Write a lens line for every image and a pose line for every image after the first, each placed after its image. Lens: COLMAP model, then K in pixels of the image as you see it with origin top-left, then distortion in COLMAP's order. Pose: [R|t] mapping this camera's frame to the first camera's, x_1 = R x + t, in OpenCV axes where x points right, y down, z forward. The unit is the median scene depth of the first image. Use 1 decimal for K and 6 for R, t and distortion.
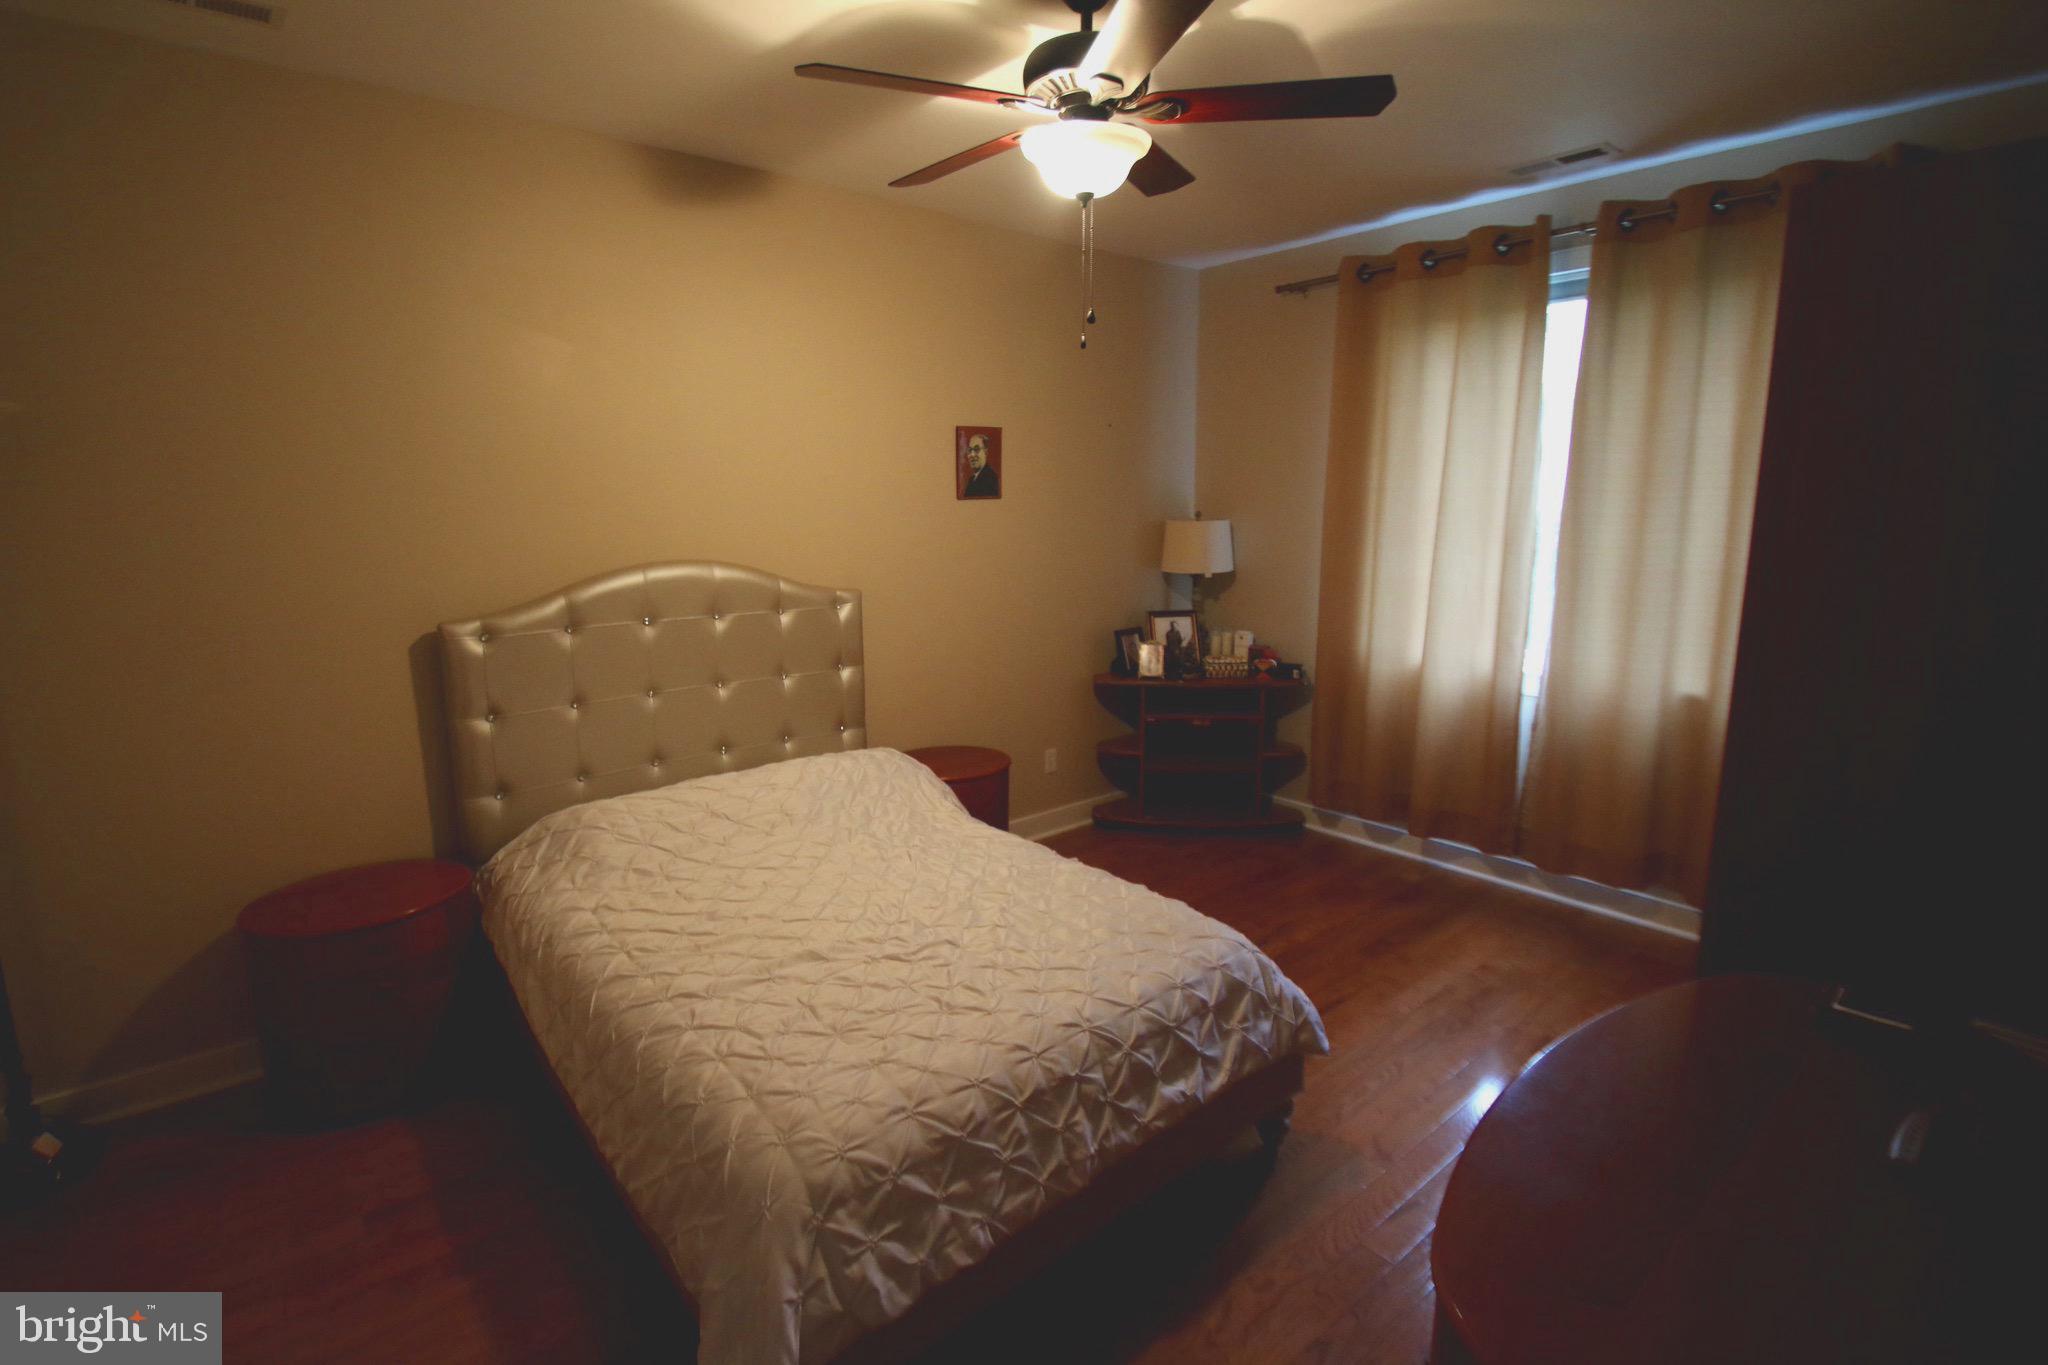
lens RADIAL K [[945.5, 0, 985.7], [0, 945.5, 669.1], [0, 0, 1]] dist [0.003904, -0.013437]
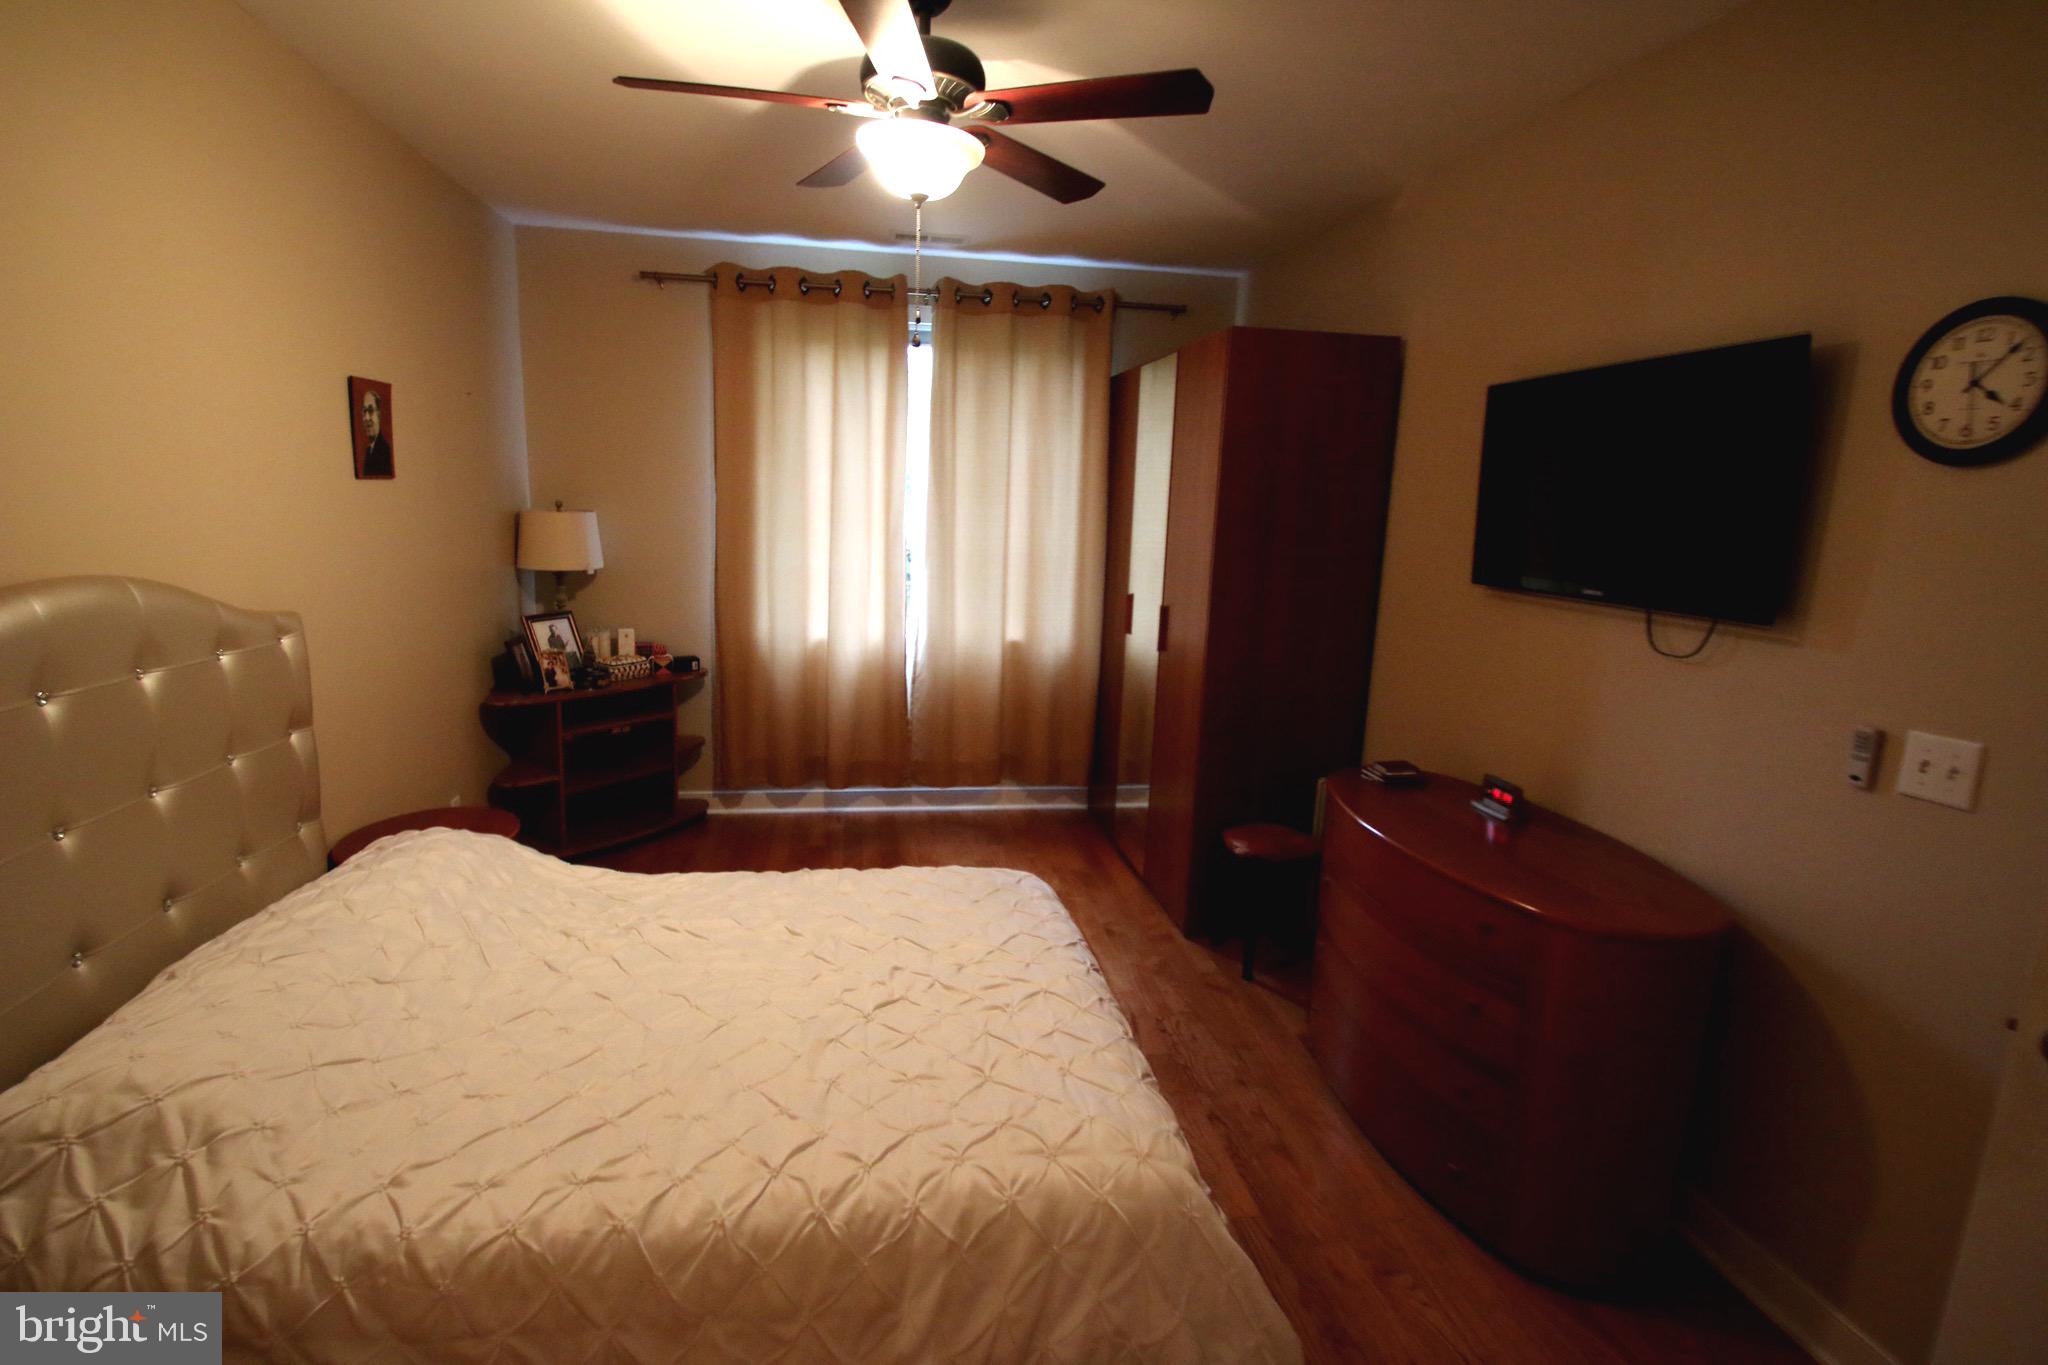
lens RADIAL K [[945.5, 0, 985.7], [0, 945.5, 669.1], [0, 0, 1]] dist [0.003904, -0.013437]
pose [[0.524504, -0.124552, 0.842248, -0.397819], [0.115009, 0.990540, 0.074861, -0.034209], [-0.843604, 0.057602, 0.533867, 0.219339]]
